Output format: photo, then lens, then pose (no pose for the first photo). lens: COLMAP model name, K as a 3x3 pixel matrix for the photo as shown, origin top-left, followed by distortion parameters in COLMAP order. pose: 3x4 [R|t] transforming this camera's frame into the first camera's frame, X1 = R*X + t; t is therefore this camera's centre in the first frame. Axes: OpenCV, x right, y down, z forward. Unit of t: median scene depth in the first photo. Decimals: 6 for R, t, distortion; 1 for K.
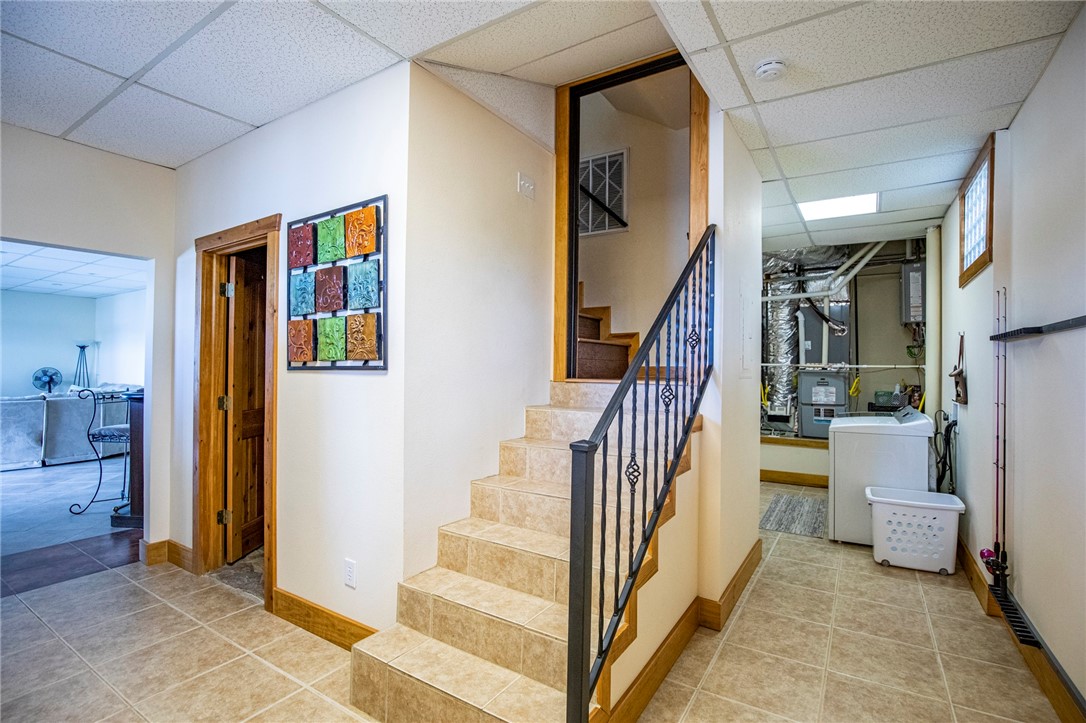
lens RADIAL K [[505.0, 0, 548.3], [0, 505.0, 361.1], [0, 0, 1]] dist [-0.021589, 0.003172]
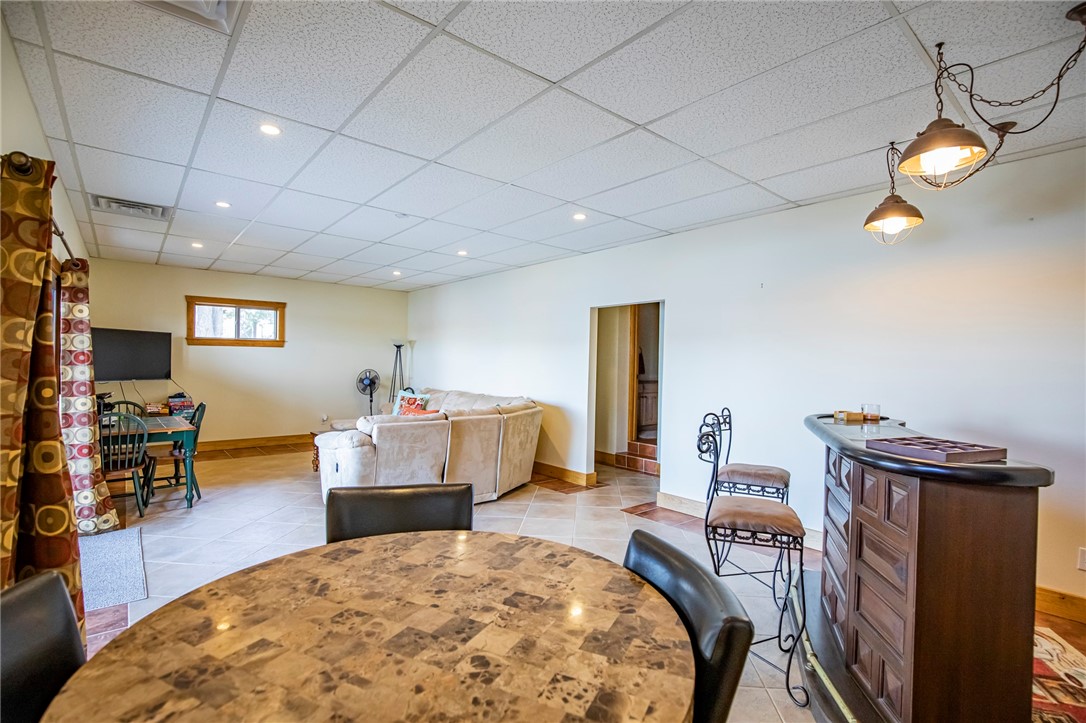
lens RADIAL K [[505.0, 0, 548.8], [0, 505.0, 362.3], [0, 0, 1]] dist [-0.021589, 0.003172]
pose [[0.951876, 0.002723, -0.306470, -1.272765], [-0.001501, 0.999990, 0.004222, -0.013618], [0.306479, -0.003558, 0.951871, 0.686659]]
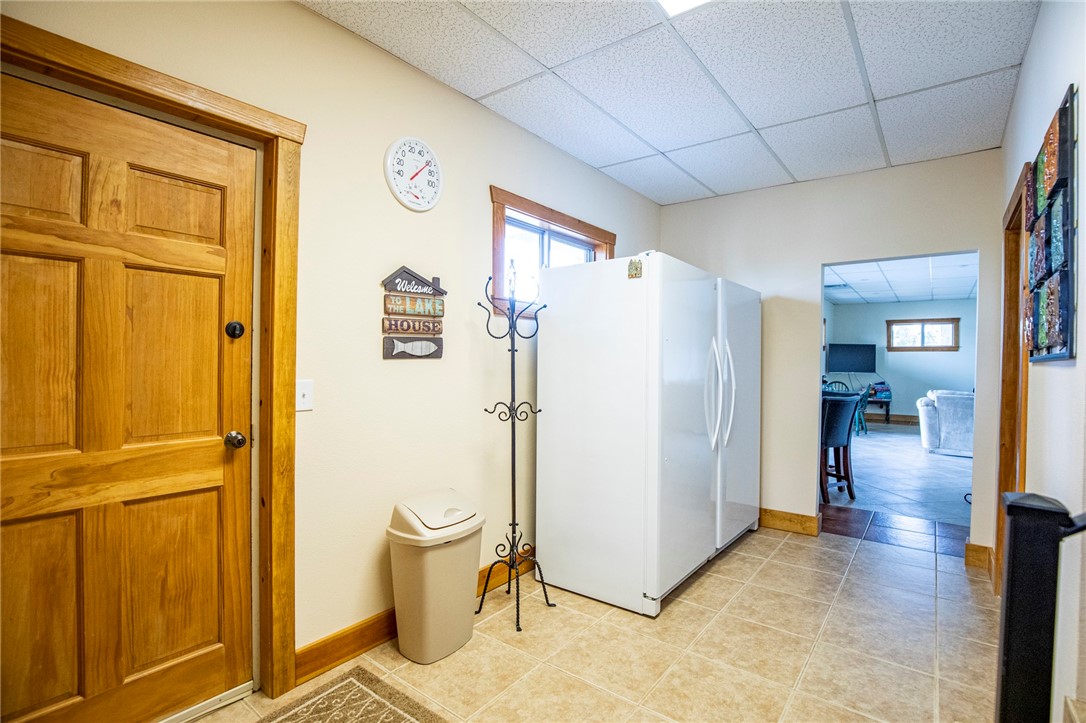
lens RADIAL K [[505.0, 0, 553.9], [0, 505.0, 361.6], [0, 0, 1]] dist [-0.021589, 0.003172]
pose [[-0.080802, -0.005874, -0.996713, 0.234640], [-0.001575, 0.999982, -0.005765, 0.016708], [0.996729, 0.001104, -0.080810, 0.259322]]
